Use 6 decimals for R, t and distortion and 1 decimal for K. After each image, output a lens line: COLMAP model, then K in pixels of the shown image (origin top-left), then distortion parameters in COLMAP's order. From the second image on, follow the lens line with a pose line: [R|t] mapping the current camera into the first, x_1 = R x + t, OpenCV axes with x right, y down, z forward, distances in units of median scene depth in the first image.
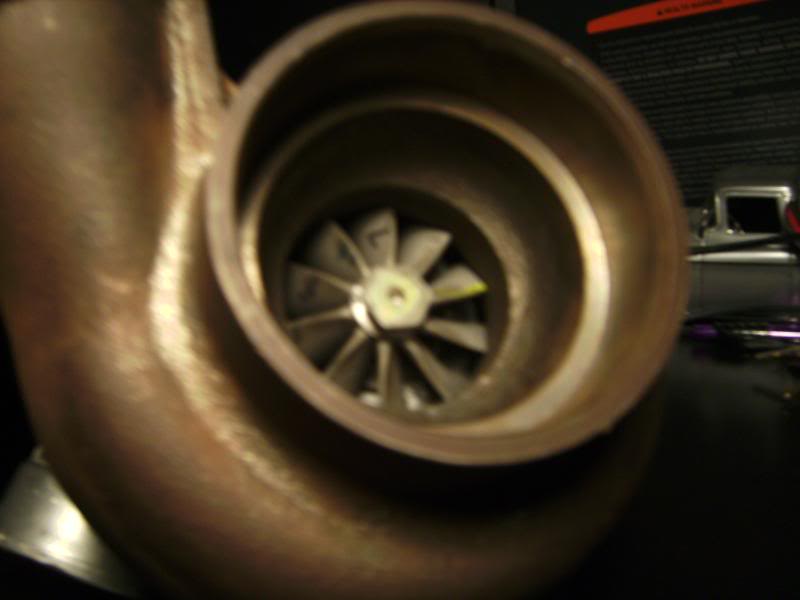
lens RADIAL K [[867.1, 0, 400.0], [0, 867.1, 300.0], [0, 0, 1]] dist [-0.183715, 0.239234]
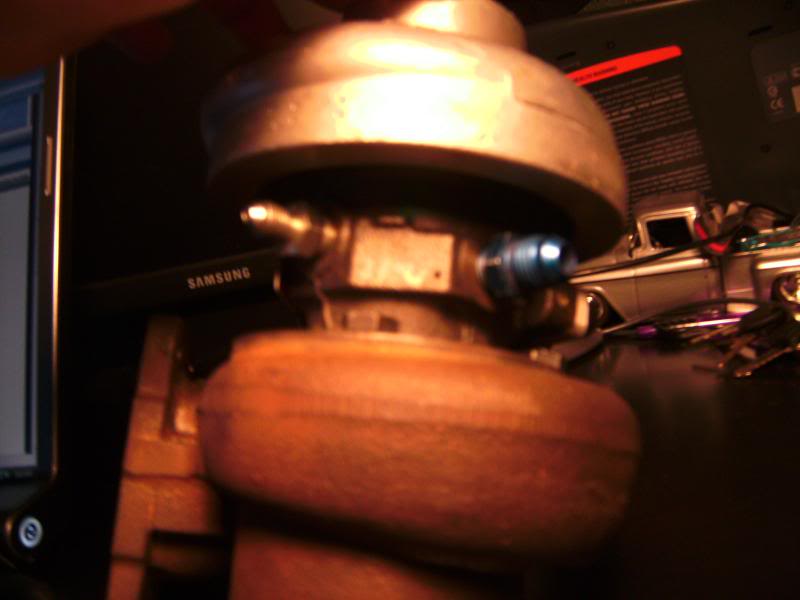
lens RADIAL K [[867.1, 0, 400.0], [0, 867.1, 300.0], [0, 0, 1]] dist [-0.183715, 0.239234]
pose [[0.986700, -0.134529, 0.091241, -0.094397], [0.142369, 0.986100, -0.085665, 0.044905], [-0.078448, 0.097516, 0.992137, -0.190586]]
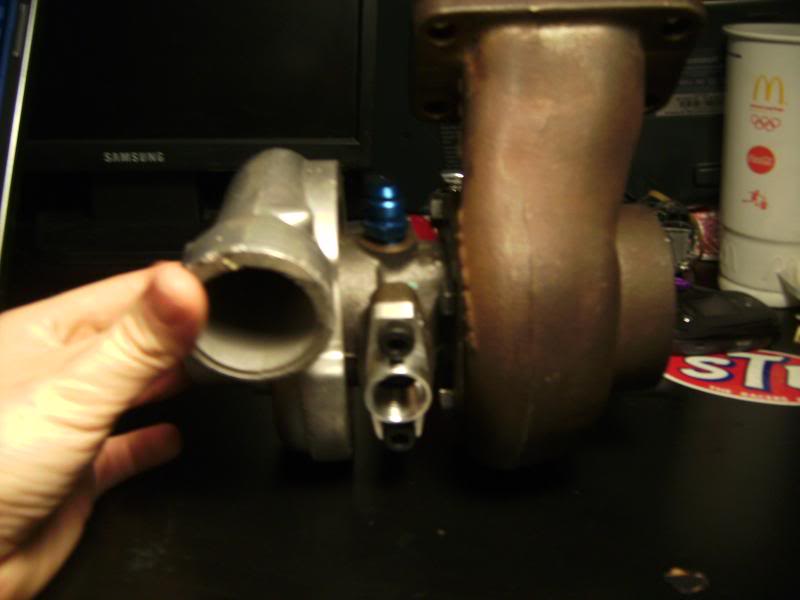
lens RADIAL K [[867.1, 0, 400.0], [0, 867.1, 300.0], [0, 0, 1]] dist [-0.183715, 0.239234]
pose [[0.965461, 0.025708, 0.259277, -0.180302], [-0.031332, 0.999354, 0.017582, 0.061024], [-0.258657, -0.025099, 0.965643, -0.369287]]
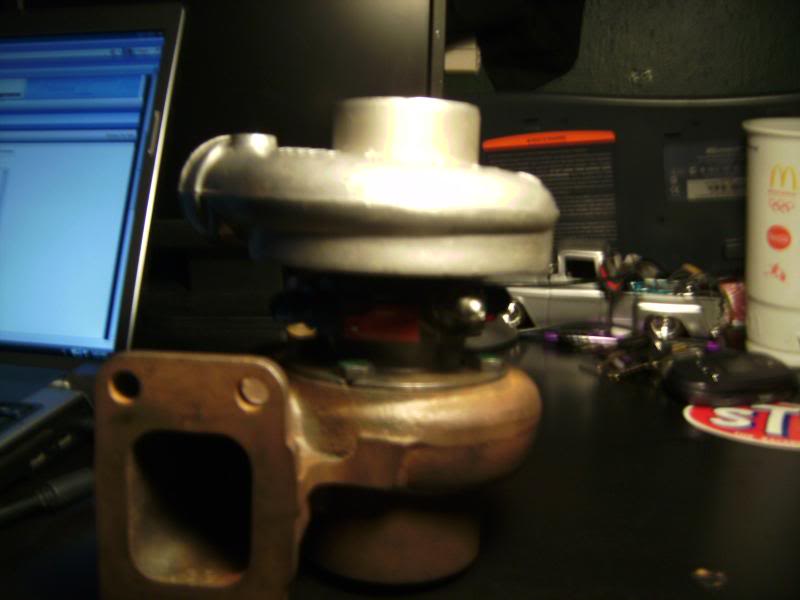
lens RADIAL K [[867.1, 0, 400.0], [0, 867.1, 300.0], [0, 0, 1]] dist [-0.183715, 0.239234]
pose [[0.976680, 0.049065, 0.209020, -0.266467], [-0.036597, 0.997335, -0.063108, 0.078356], [-0.211559, 0.053987, 0.975873, -0.547605]]
